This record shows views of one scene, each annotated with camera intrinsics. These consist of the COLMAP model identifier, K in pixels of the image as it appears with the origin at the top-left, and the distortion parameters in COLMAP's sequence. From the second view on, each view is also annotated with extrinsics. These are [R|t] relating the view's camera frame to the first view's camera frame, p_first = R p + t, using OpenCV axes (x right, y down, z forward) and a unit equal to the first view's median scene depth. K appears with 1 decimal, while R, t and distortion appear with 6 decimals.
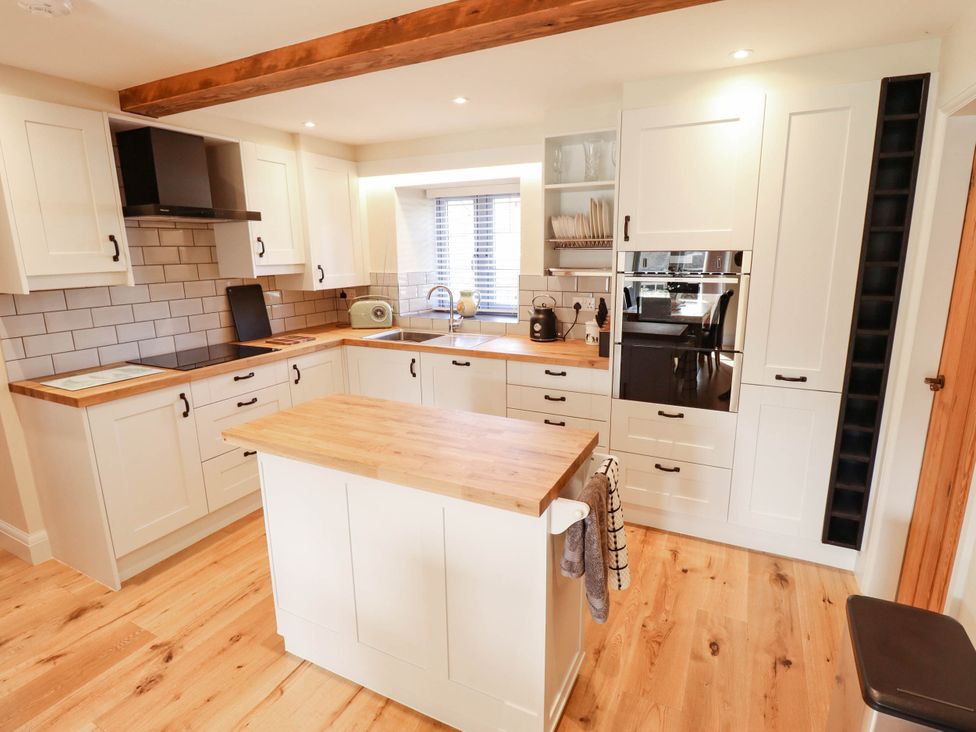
lens RADIAL K [[497.1, 0, 509.5], [0, 497.1, 362.1], [0, 0, 1]] dist [0.000527, -0.012231]
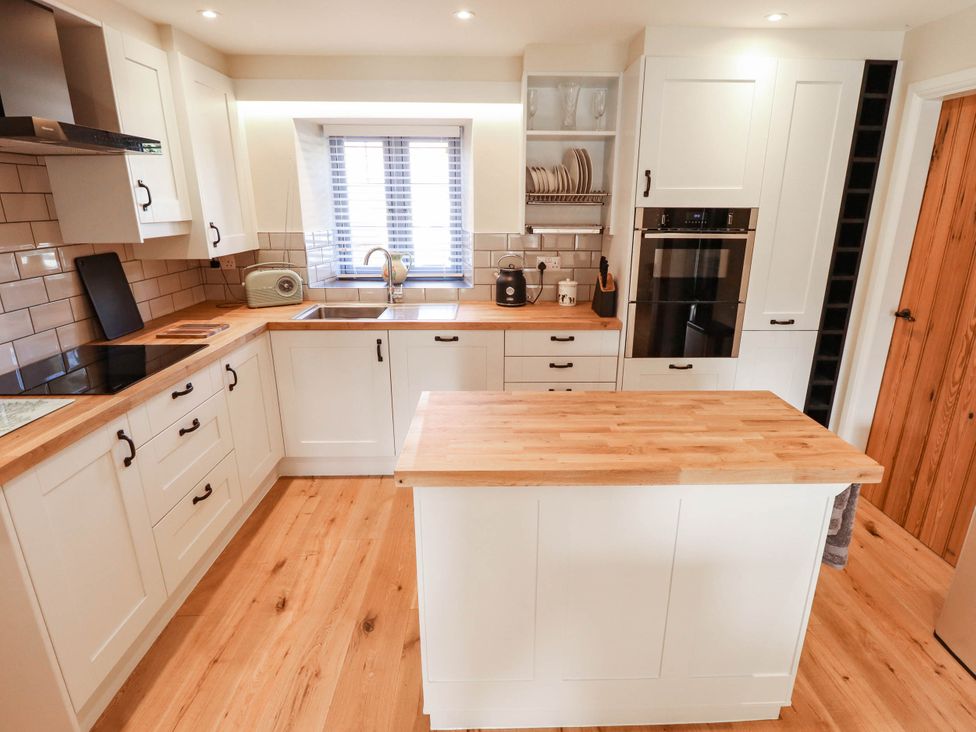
lens RADIAL K [[508.9, 0, 498.4], [0, 508.9, 362.4], [0, 0, 1]] dist [0.000837, -0.013844]
pose [[0.893136, -0.121631, 0.433028, -0.384268], [0.087657, 0.991352, 0.097660, -0.033453], [-0.441162, -0.049265, 0.896074, 0.166397]]
